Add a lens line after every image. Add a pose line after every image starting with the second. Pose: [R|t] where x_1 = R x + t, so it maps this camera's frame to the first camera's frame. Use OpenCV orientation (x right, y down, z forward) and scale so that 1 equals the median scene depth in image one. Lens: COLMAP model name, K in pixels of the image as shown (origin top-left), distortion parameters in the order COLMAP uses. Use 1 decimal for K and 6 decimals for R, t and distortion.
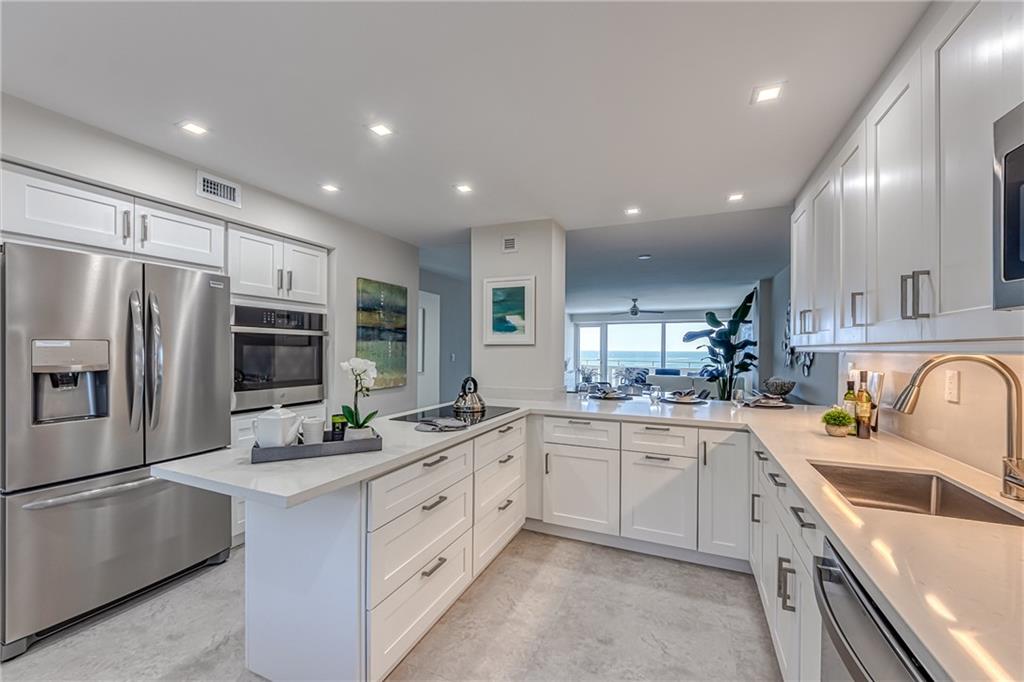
lens RADIAL K [[398.4, 0, 516.2], [0, 398.4, 348.7], [0, 0, 1]] dist [-0.001137, -0.000216]
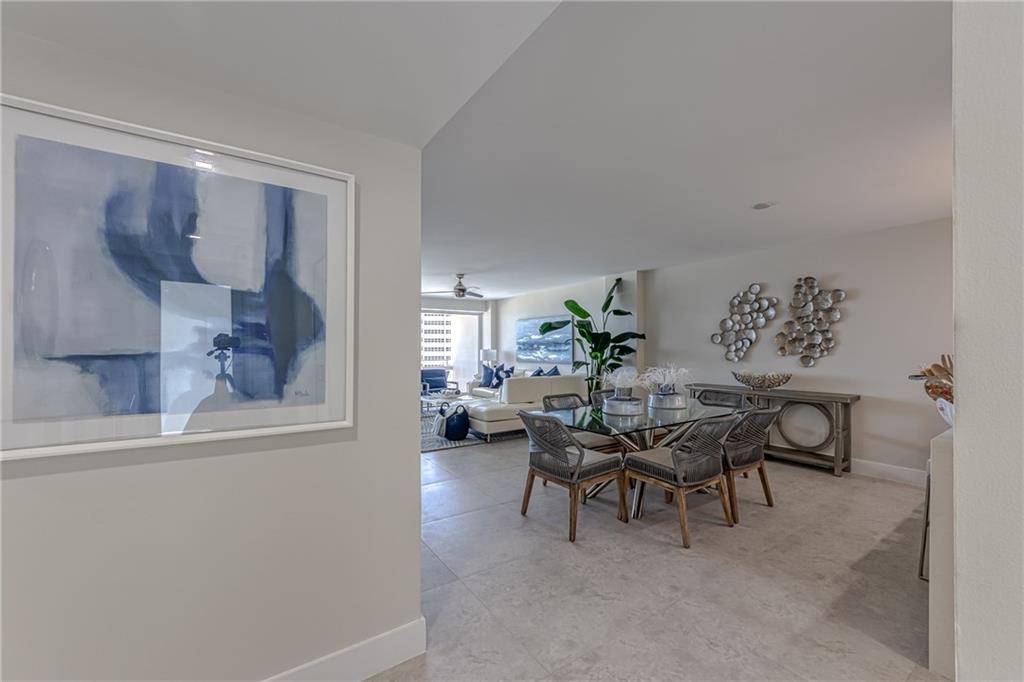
lens RADIAL K [[408.8, 0, 507.2], [0, 408.8, 348.3], [0, 0, 1]] dist [0.000598, -0.006065]
pose [[0.526569, -0.004293, 0.850122, -0.879847], [0.007373, 0.999973, 0.000483, 0.032980], [-0.850100, 0.006013, 0.526586, 1.611415]]
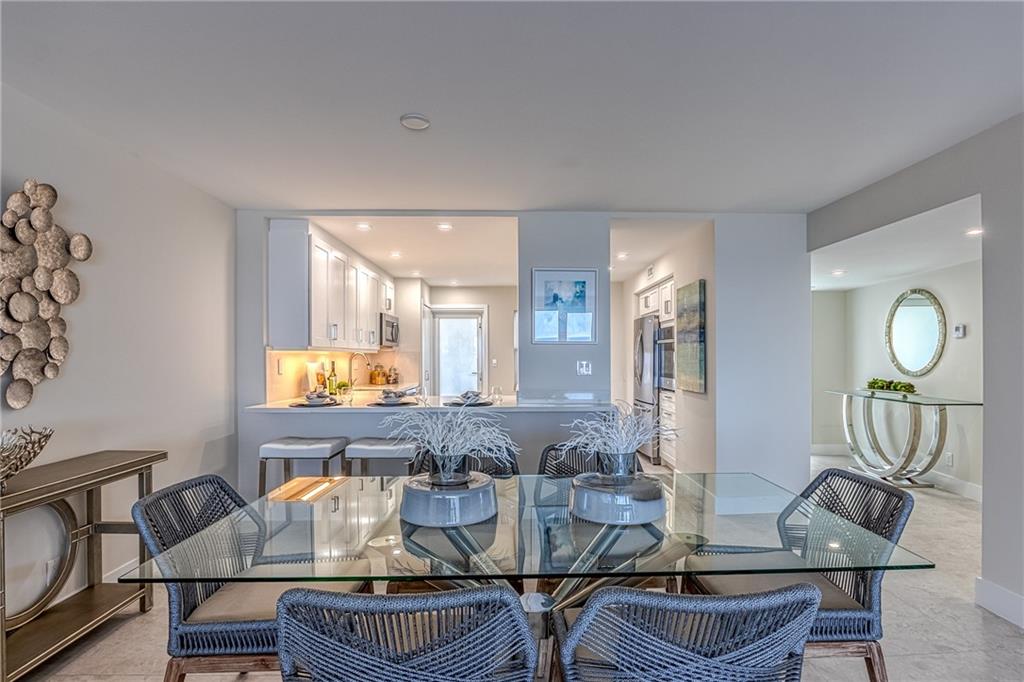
lens RADIAL K [[510.3, 0, 535.6], [0, 510.3, 357.6], [0, 0, 1]] dist [-0.018827, -0.000168]
pose [[-0.898275, -0.004800, -0.439408, 0.690764], [-0.003782, 0.999988, -0.003193, 0.026816], [0.439418, -0.001207, -0.898282, 2.398206]]
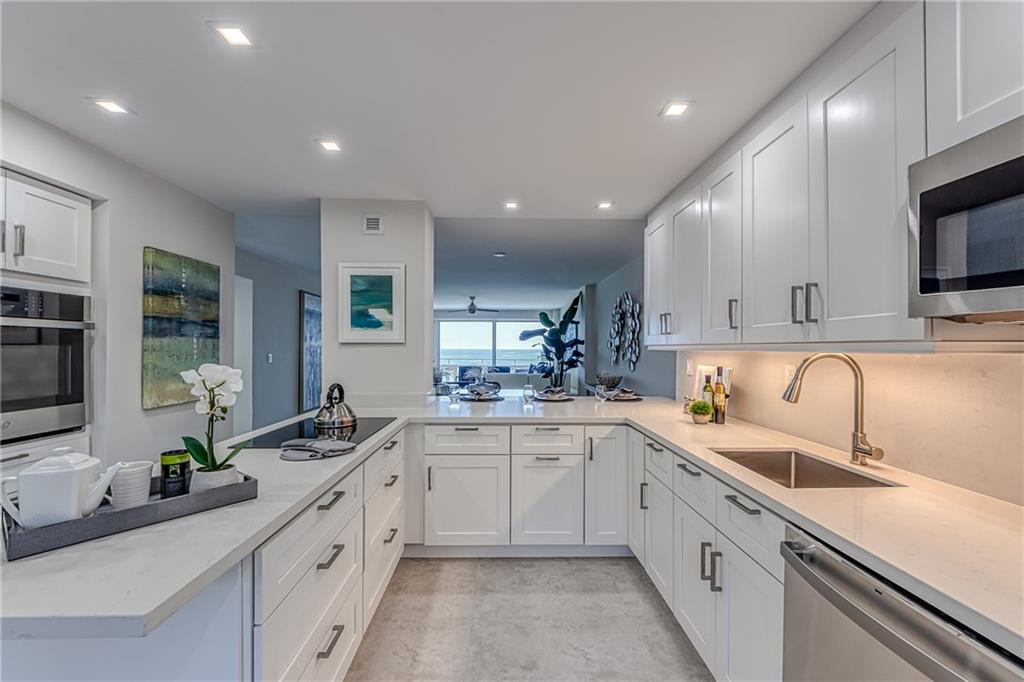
lens RADIAL K [[408.8, 0, 507.2], [0, 408.8, 348.3], [0, 0, 1]] dist [0.000598, -0.006065]
pose [[0.912413, -0.002877, 0.409261, -0.124270], [0.001217, 0.999990, 0.004318, -0.002480], [-0.409269, -0.003442, 0.912407, 0.098662]]
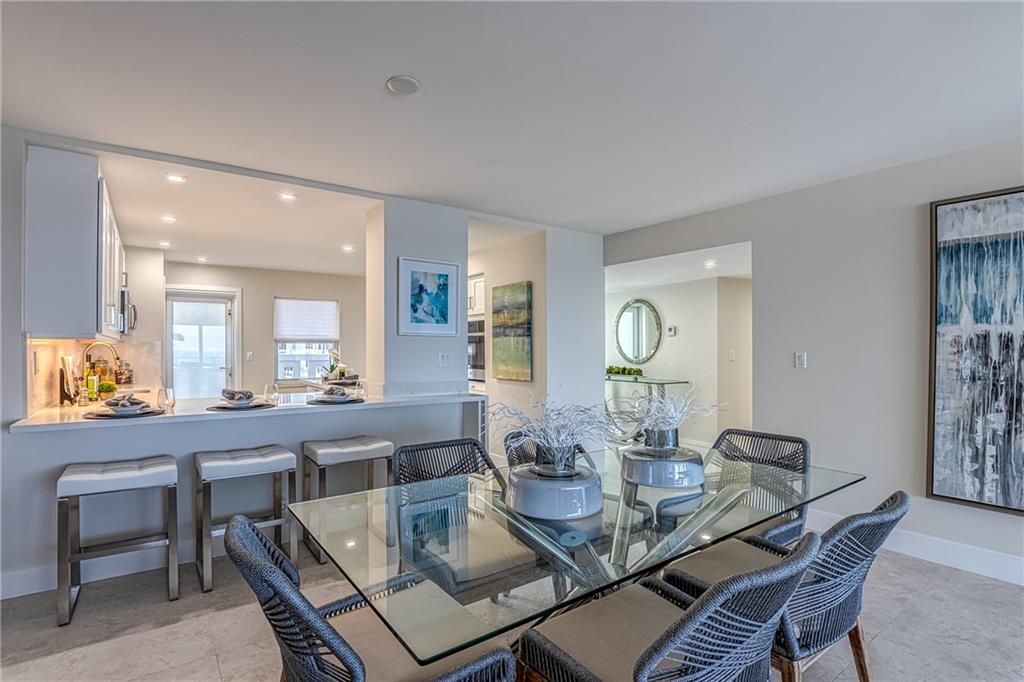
lens RADIAL K [[493.8, 0, 513.9], [0, 493.8, 348.9], [0, 0, 1]] dist [-0.026834, -0.000406]
pose [[-0.498616, -0.006636, -0.866798, 1.040636], [-0.001674, 0.999976, -0.006693, 0.028527], [0.866821, -0.001886, -0.498615, 2.062859]]
